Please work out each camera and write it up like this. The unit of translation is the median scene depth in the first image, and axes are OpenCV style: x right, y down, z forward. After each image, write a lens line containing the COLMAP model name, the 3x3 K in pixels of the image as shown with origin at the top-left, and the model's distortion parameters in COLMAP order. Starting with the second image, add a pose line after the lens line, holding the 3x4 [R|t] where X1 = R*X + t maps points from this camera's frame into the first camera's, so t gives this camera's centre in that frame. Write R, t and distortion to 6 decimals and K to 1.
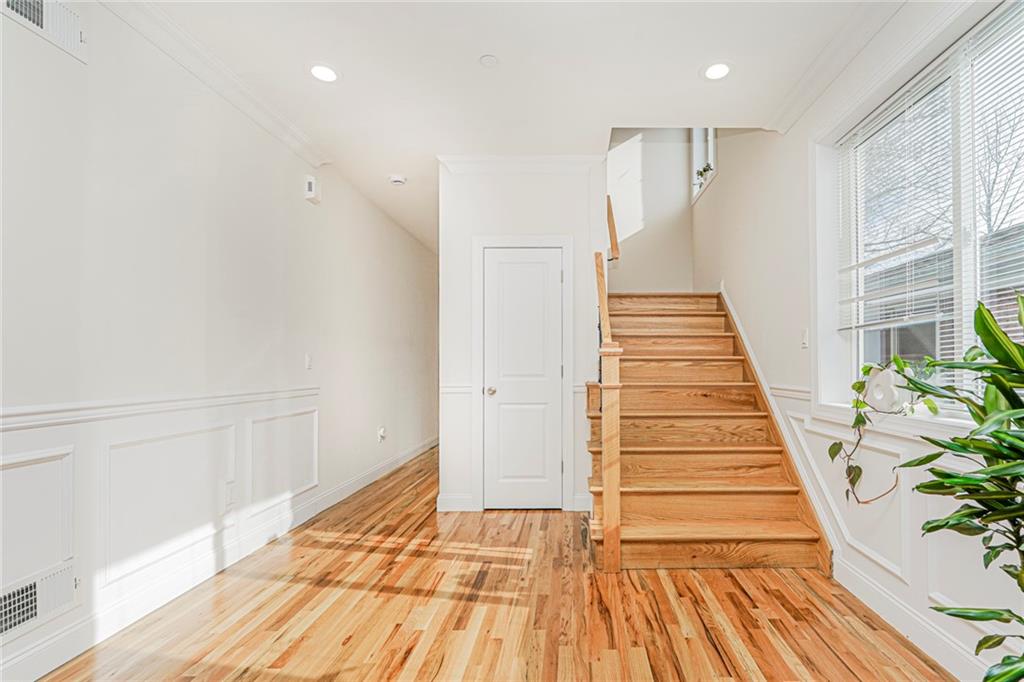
lens RADIAL K [[472.4, 0, 571.7], [0, 472.4, 362.3], [0, 0, 1]] dist [-0.015636, 0.000044]
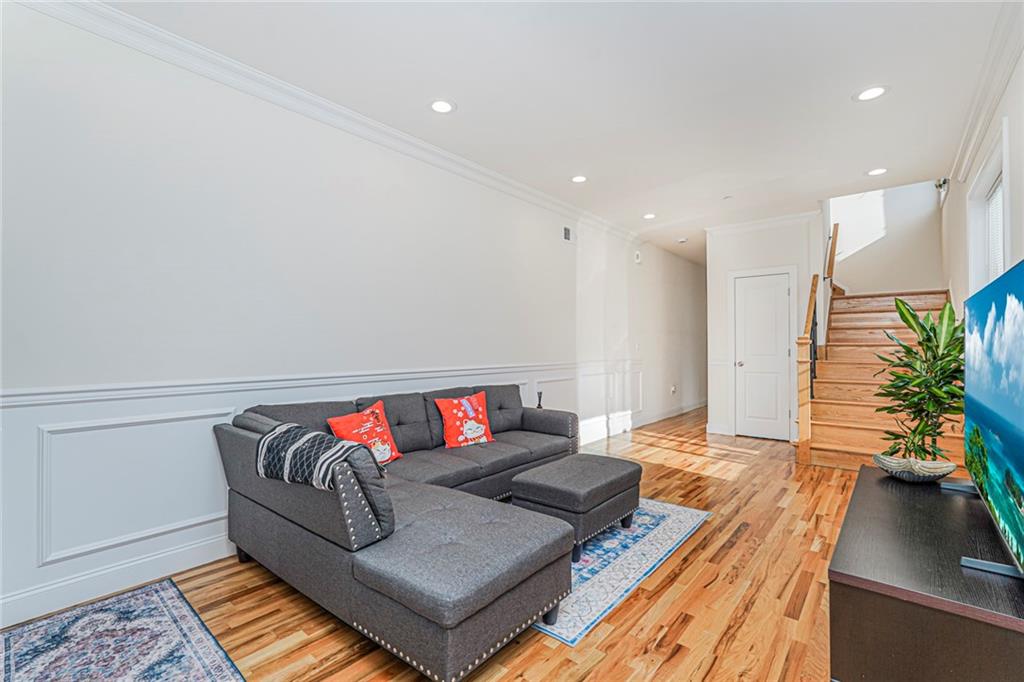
lens RADIAL K [[444.7, 0, 512.0], [0, 444.7, 341.0], [0, 0, 1]] dist [-0.013801, 0.000131]
pose [[0.756717, -0.006638, -0.653709, 0.319193], [0.003572, 0.999976, -0.006019, -0.019277], [0.653733, 0.002219, 0.756722, -0.934229]]
